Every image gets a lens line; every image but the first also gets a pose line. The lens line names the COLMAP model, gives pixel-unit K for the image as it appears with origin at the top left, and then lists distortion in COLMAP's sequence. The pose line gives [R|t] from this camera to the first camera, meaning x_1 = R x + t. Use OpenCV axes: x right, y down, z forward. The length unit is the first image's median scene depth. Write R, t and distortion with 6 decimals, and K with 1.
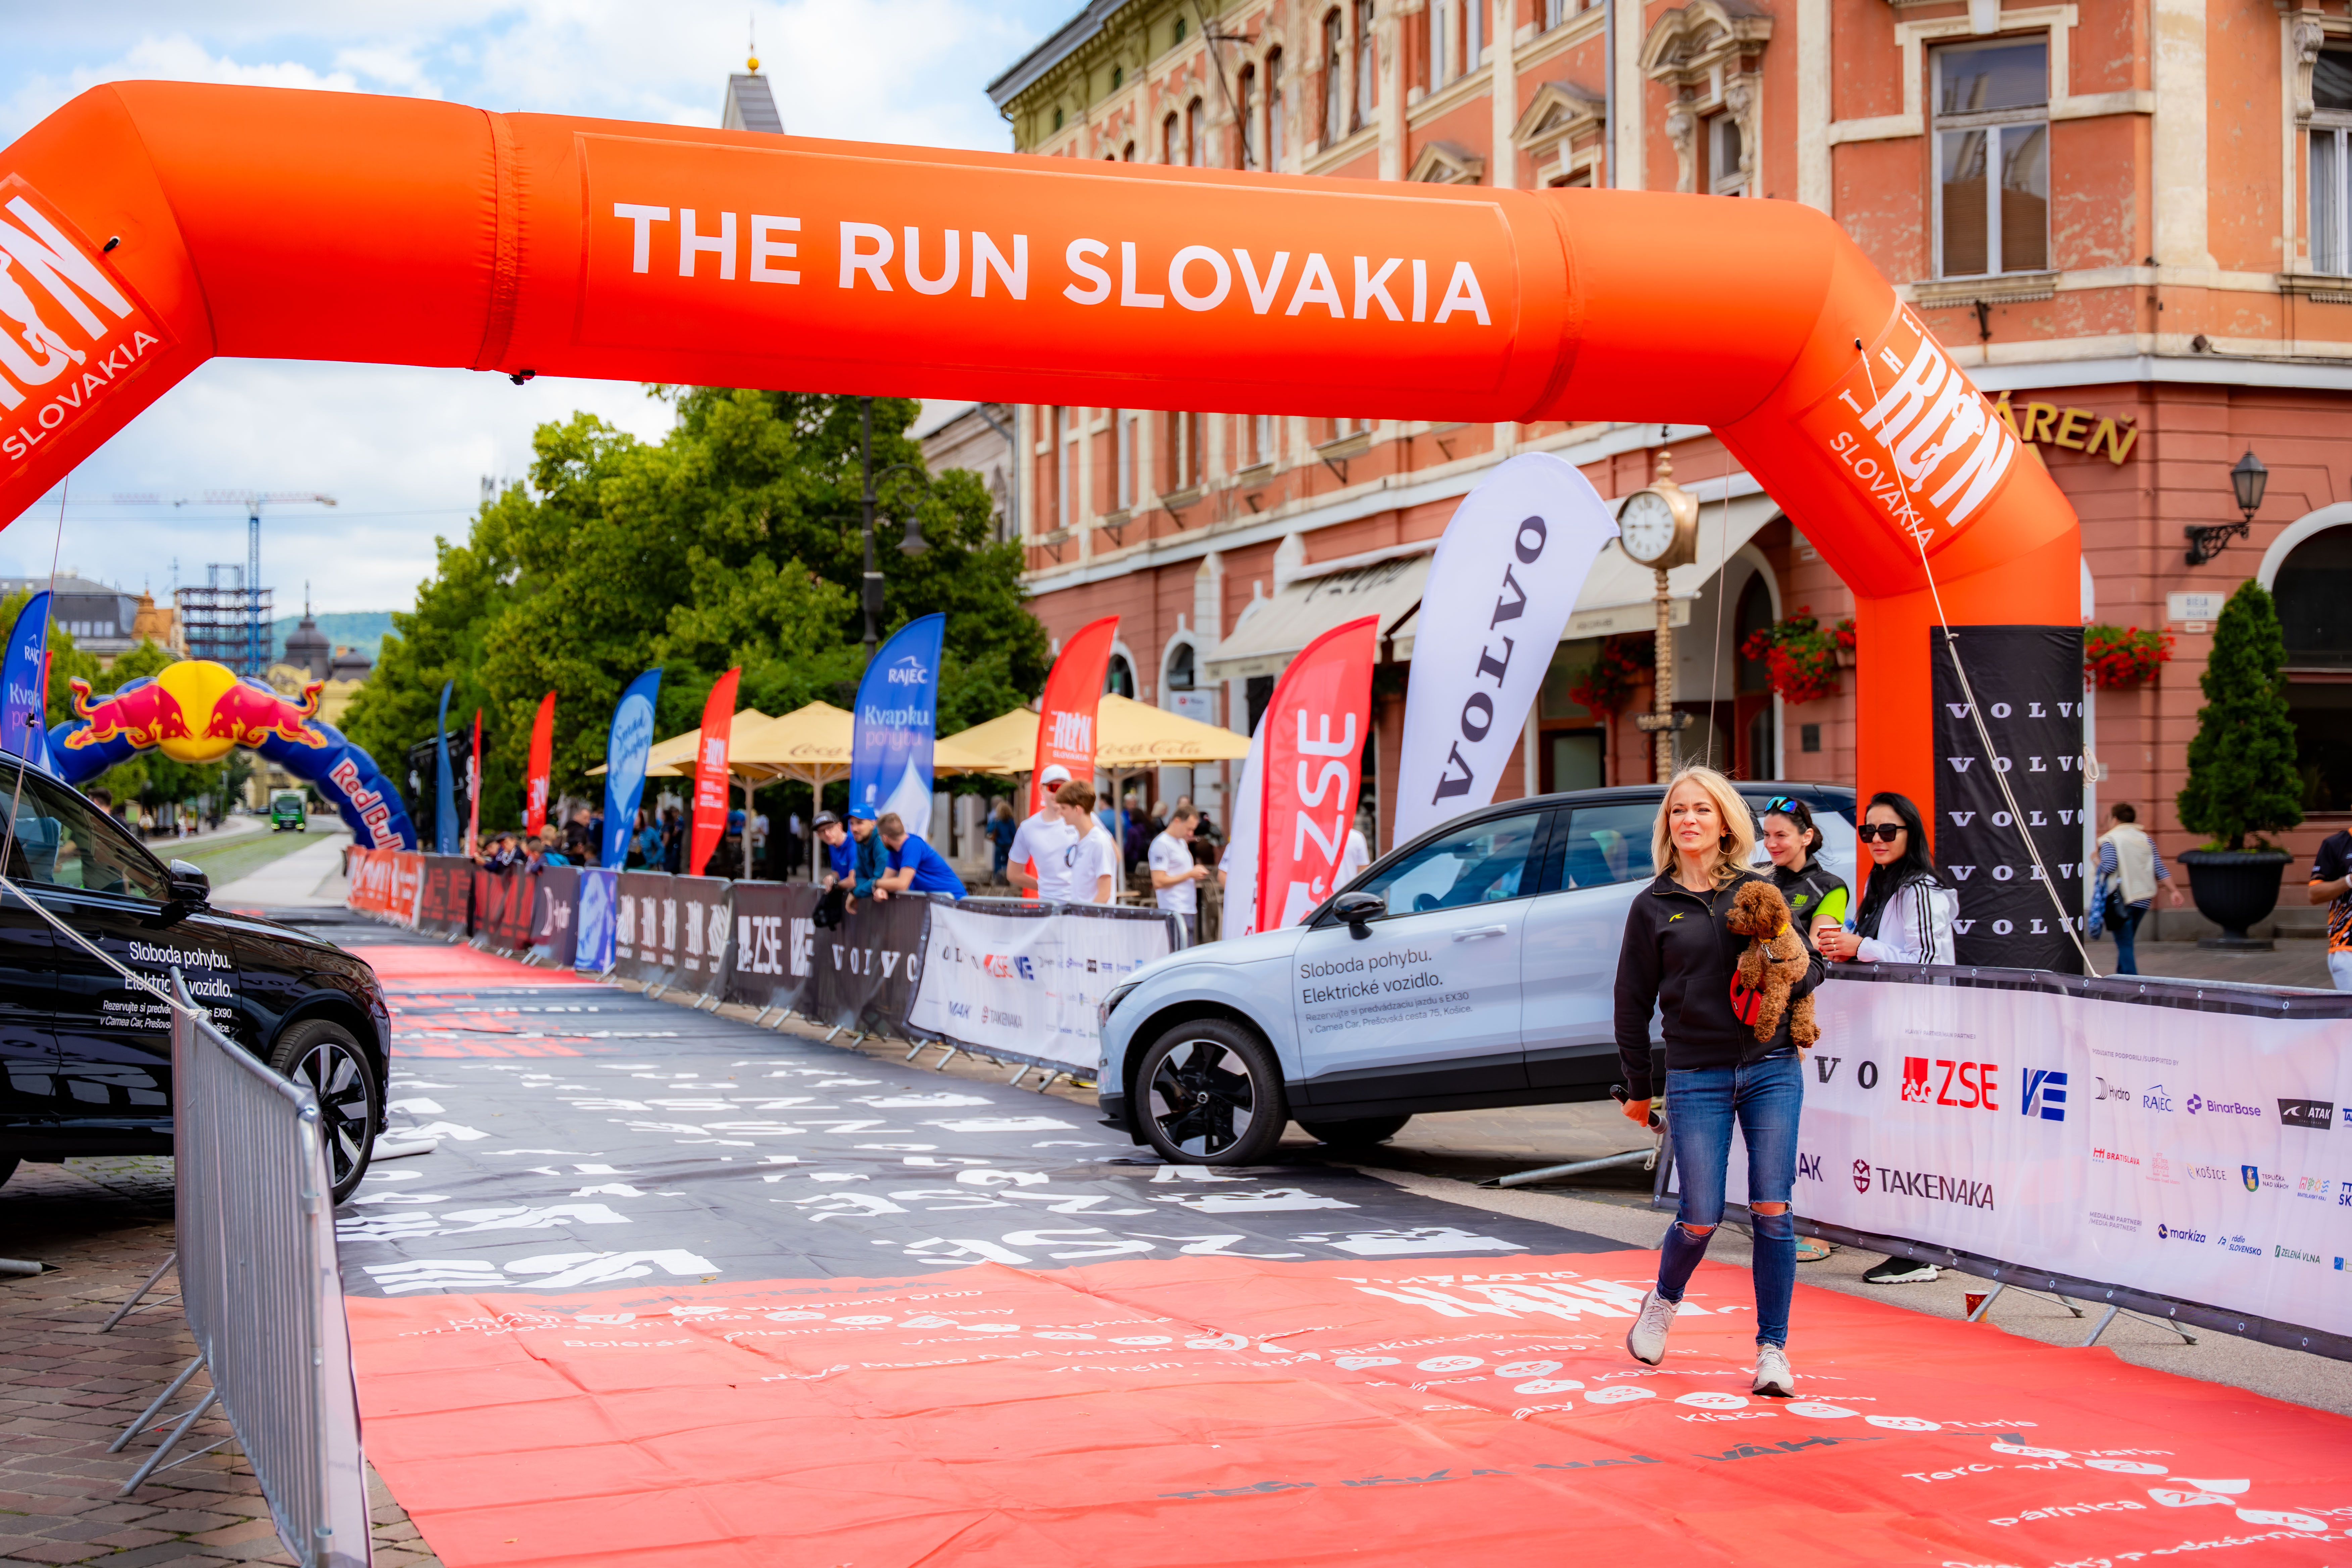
lens RADIAL K [[3340.3, 0, 1176.0], [0, 3340.3, 784.0], [0, 0, 1]] dist [0.026413, -0.000419]
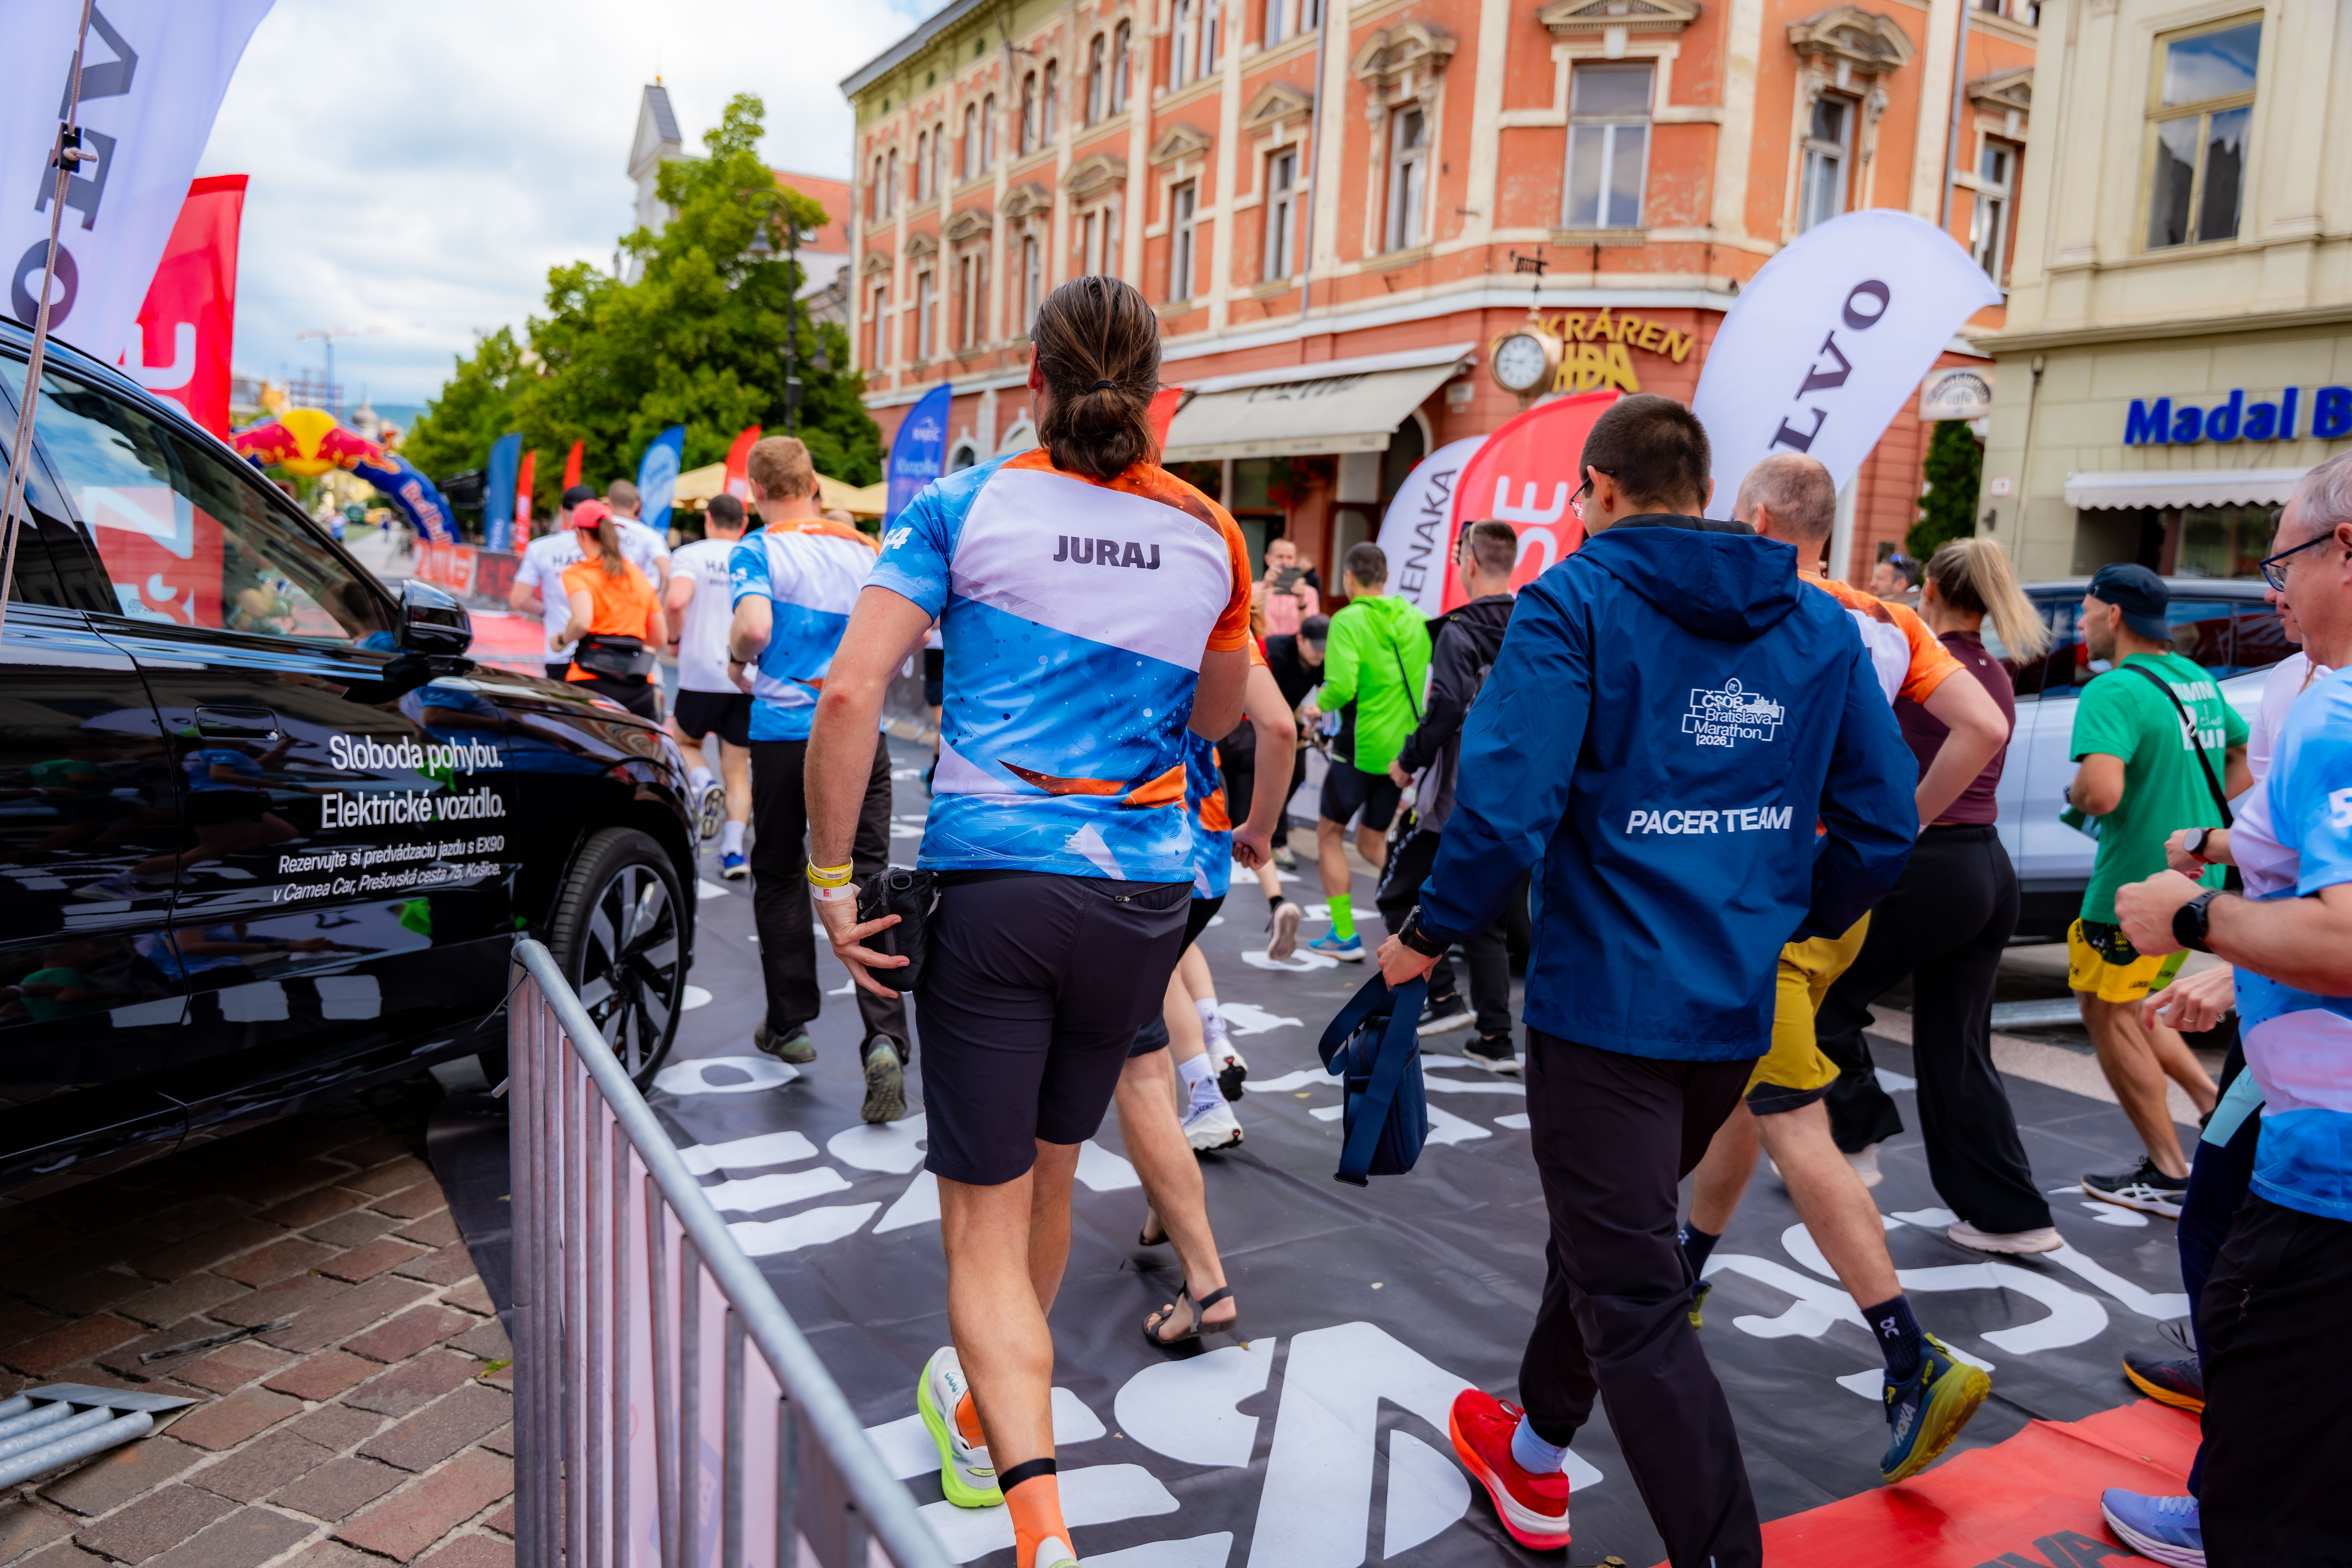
lens RADIAL K [[1746.4, 0, 1176.0], [0, 1746.4, 784.0], [0, 0, 1]] dist [0.026702, -0.033300]
pose [[0.982735, 0.038259, 0.181020, -0.052391], [-0.062800, 0.989279, 0.131847, 0.002190], [-0.174035, -0.140938, 0.974602, 0.160050]]
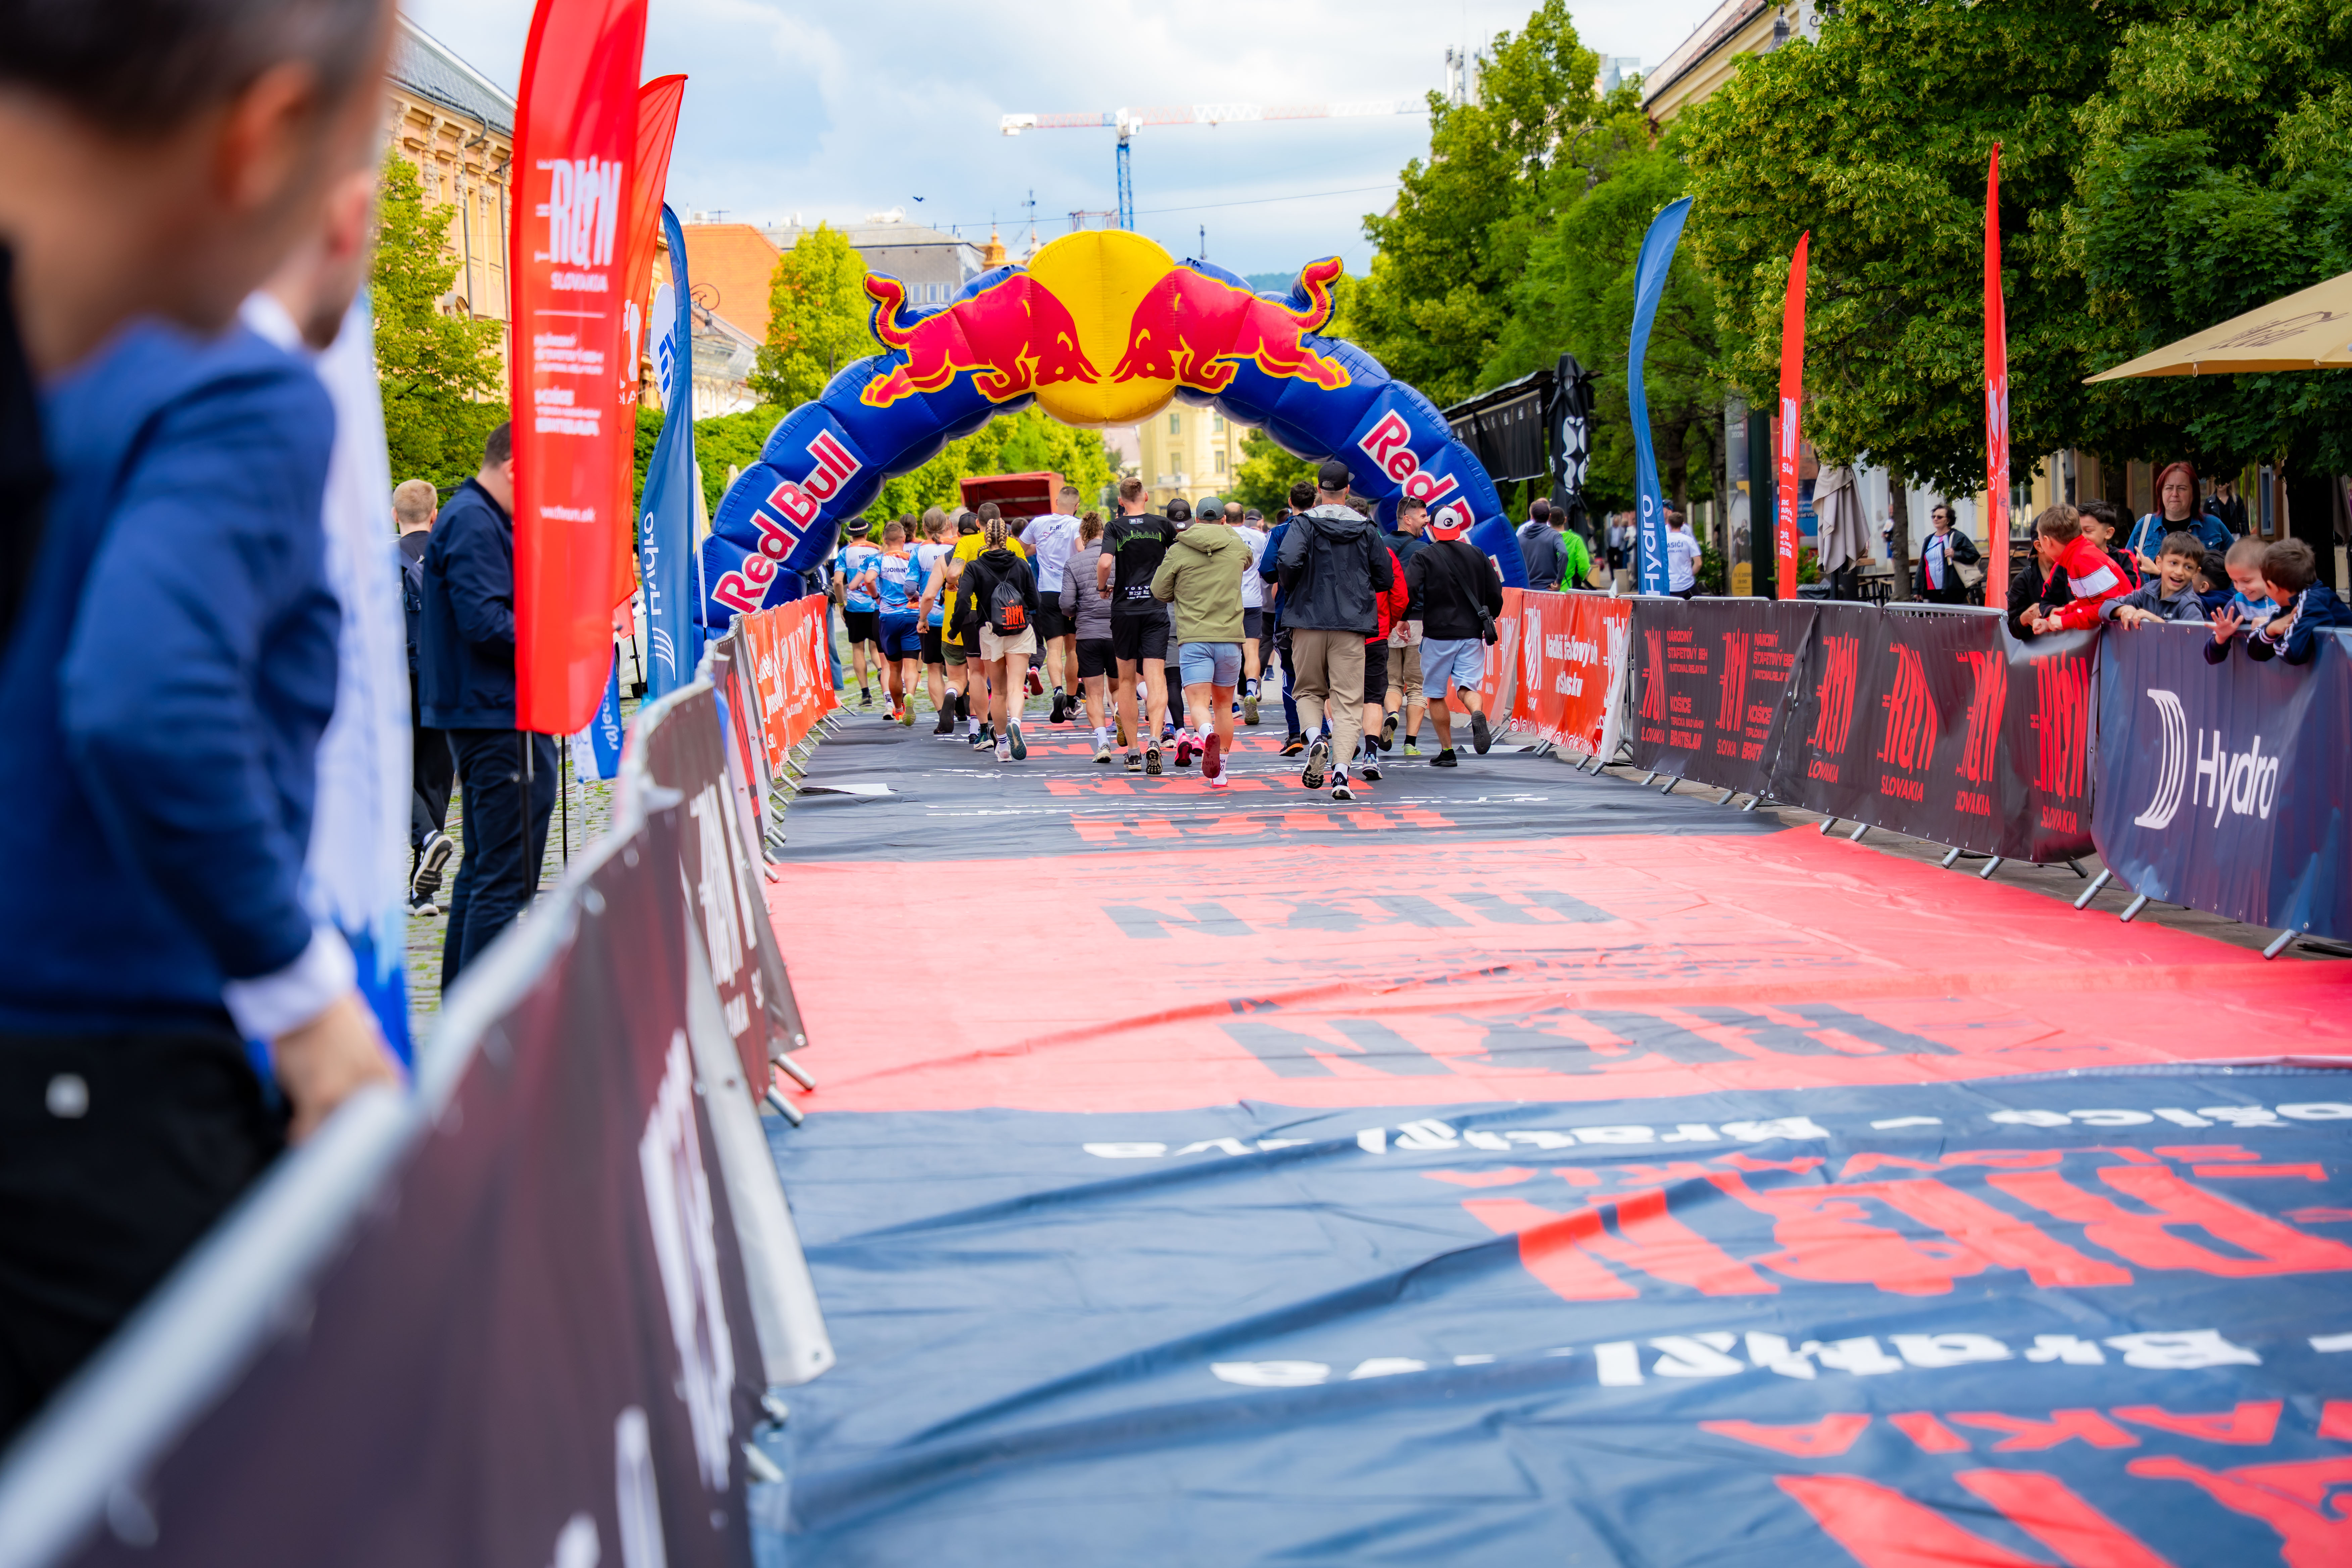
lens RADIAL K [[4687.9, 0, 1176.0], [0, 4687.9, 784.0], [0, 0, 1]] dist [0.009227, 0.139261]
pose [[0.965345, -0.015992, -0.260488, -0.114931], [0.032716, 0.997663, 0.059991, 0.006285], [0.258920, -0.066434, 0.963611, 0.368372]]
